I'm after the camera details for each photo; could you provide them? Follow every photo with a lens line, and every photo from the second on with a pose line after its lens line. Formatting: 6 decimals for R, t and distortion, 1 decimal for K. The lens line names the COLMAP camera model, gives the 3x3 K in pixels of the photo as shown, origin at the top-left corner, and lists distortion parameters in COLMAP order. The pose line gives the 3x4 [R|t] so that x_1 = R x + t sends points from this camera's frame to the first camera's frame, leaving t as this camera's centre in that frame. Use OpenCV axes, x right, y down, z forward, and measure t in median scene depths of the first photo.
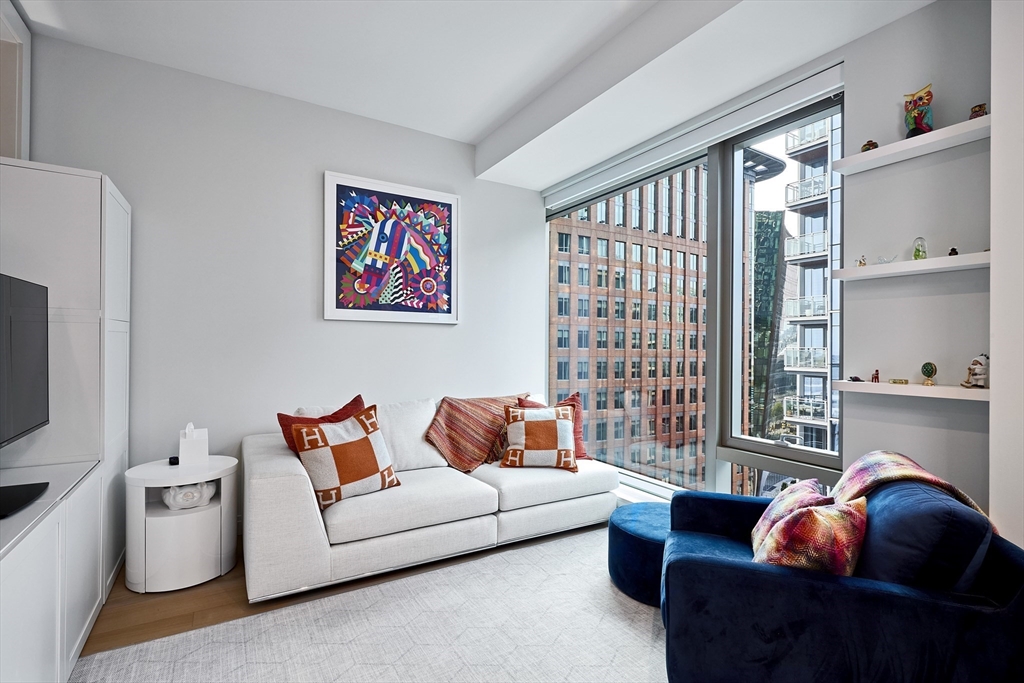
lens RADIAL K [[482.9, 0, 485.0], [0, 482.9, 341.8], [0, 0, 1]] dist [-0.003727, -0.000357]
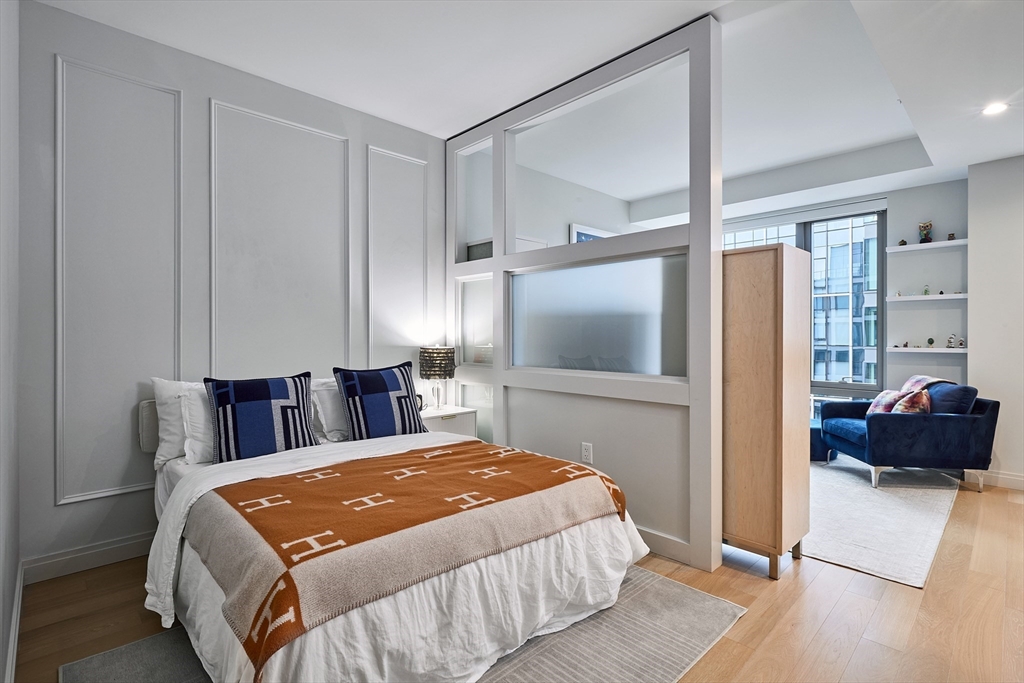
lens RADIAL K [[482.9, 0, 498.2], [0, 482.9, 333.2], [0, 0, 1]] dist [-0.003727, -0.000357]
pose [[0.977707, -0.013989, 0.209505, -1.194511], [0.012178, 0.999877, 0.009932, -0.023130], [-0.209618, -0.007160, 0.977757, -0.628893]]
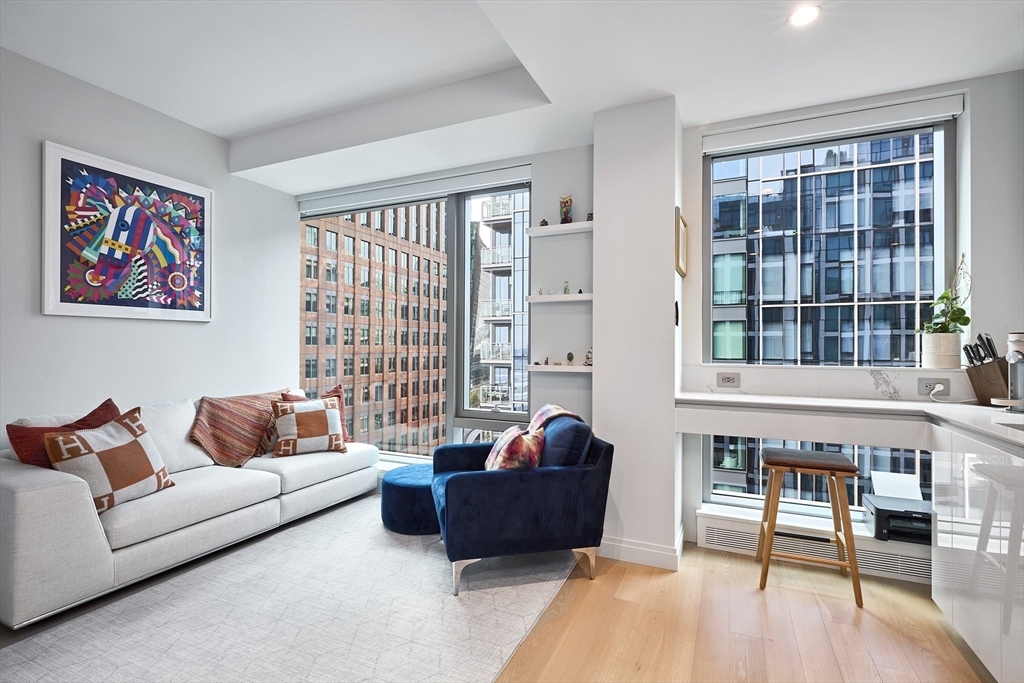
lens RADIAL K [[482.9, 0, 515.1], [0, 482.9, 344.7], [0, 0, 1]] dist [-0.003727, -0.000357]
pose [[0.810114, -0.007760, 0.586222, -0.206146], [-0.000696, 0.999899, 0.014198, -0.007843], [-0.586273, -0.011910, 0.810026, -0.233322]]
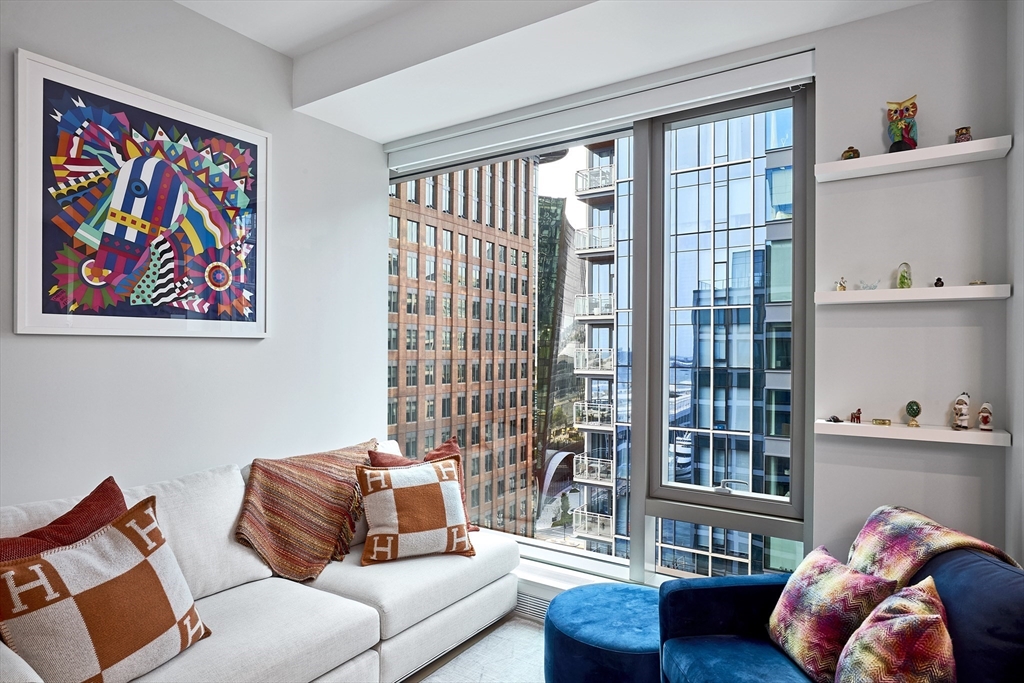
lens RADIAL K [[600.4, 0, 521.8], [0, 600.4, 351.1], [0, 0, 1]] dist [-0.018292, 0.000428]
pose [[0.889900, -0.007522, 0.456094, -0.183259], [0.000217, 0.999871, 0.016066, -0.050537], [-0.456156, -0.014198, 0.889787, 0.238383]]
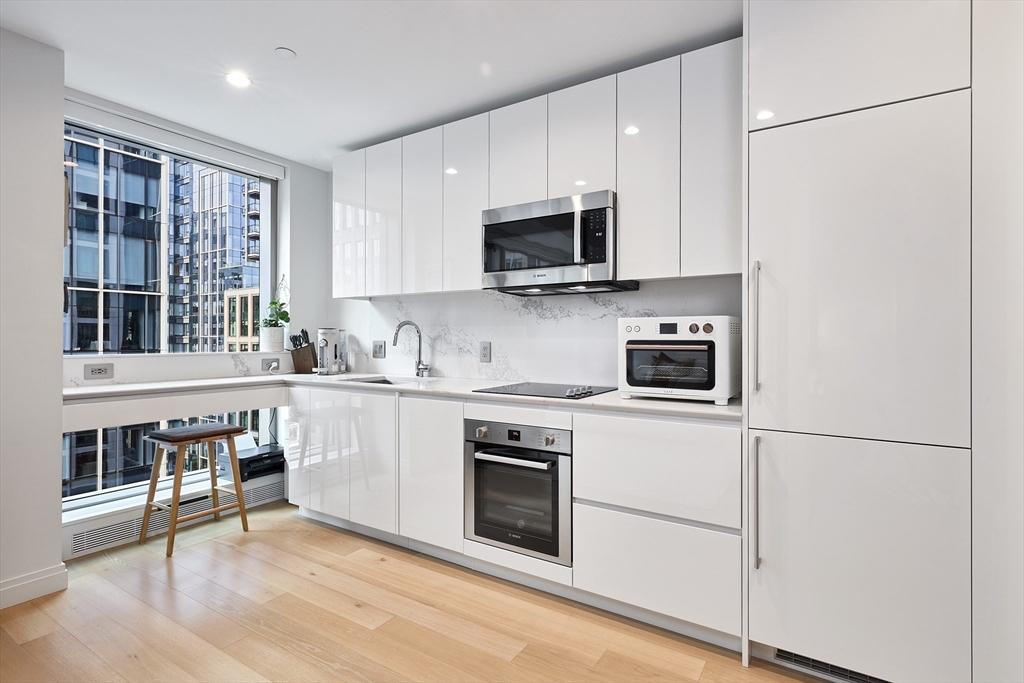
lens RADIAL K [[482.9, 0, 545.4], [0, 482.9, 339.1], [0, 0, 1]] dist [-0.003727, -0.000357]
pose [[-0.498740, -0.015361, 0.866616, -0.556693], [-0.019152, 0.999794, 0.006699, -0.007485], [-0.866540, -0.013257, -0.498931, 0.060595]]
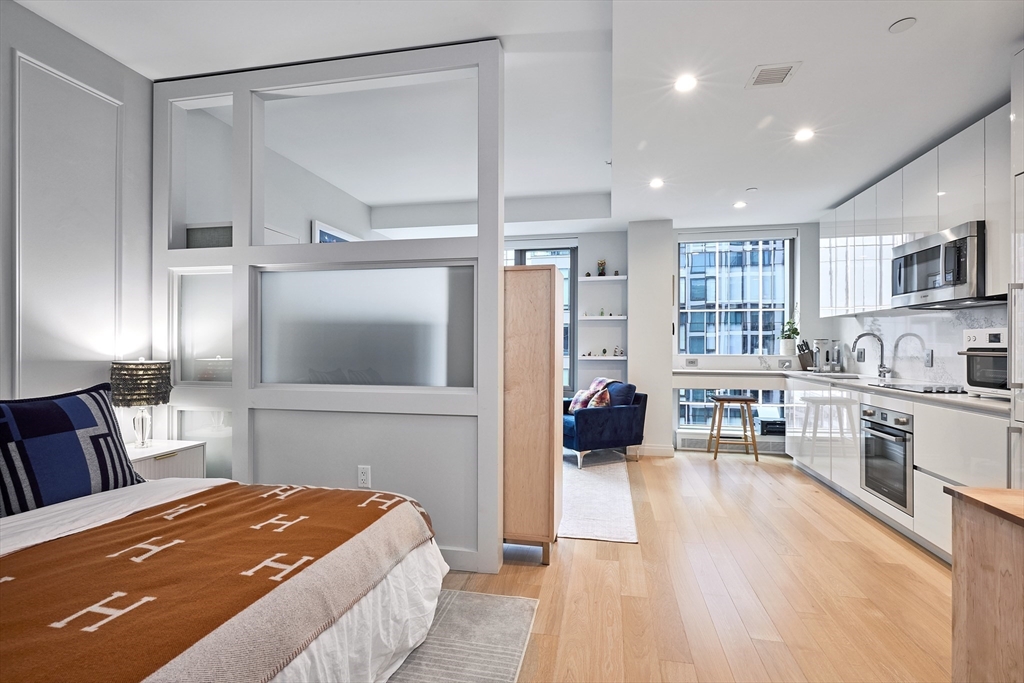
lens RADIAL K [[482.9, 0, 498.5], [0, 482.9, 344.9], [0, 0, 1]] dist [-0.003727, -0.000357]
pose [[0.677391, -0.010555, 0.735547, -1.326006], [-0.002055, 0.999866, 0.016241, -0.023500], [-0.735620, -0.012513, 0.677279, -0.442995]]
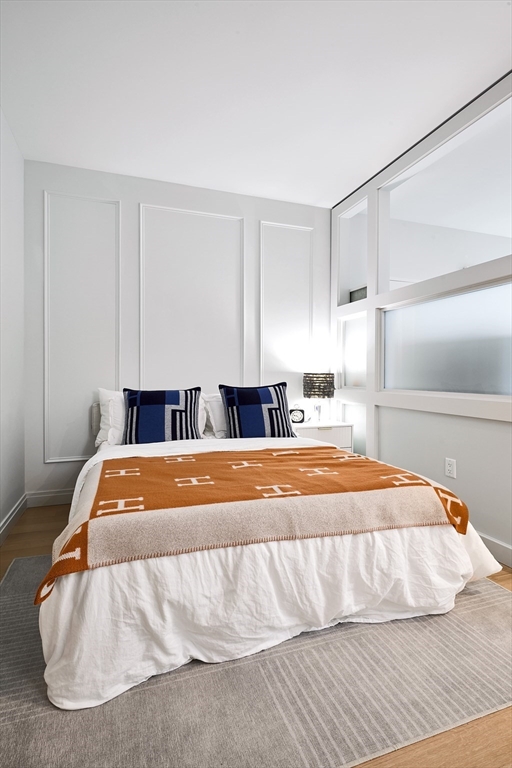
lens RADIAL K [[352.9, 0, 261.3], [0, 352.9, 379.5], [0, 0, 1]] dist [-0.002875, -0.000930]
pose [[0.974999, -0.025650, -0.220723, -0.975339], [0.030602, 0.999350, 0.019045, 0.026019], [0.220091, -0.025324, 0.975151, -0.518872]]
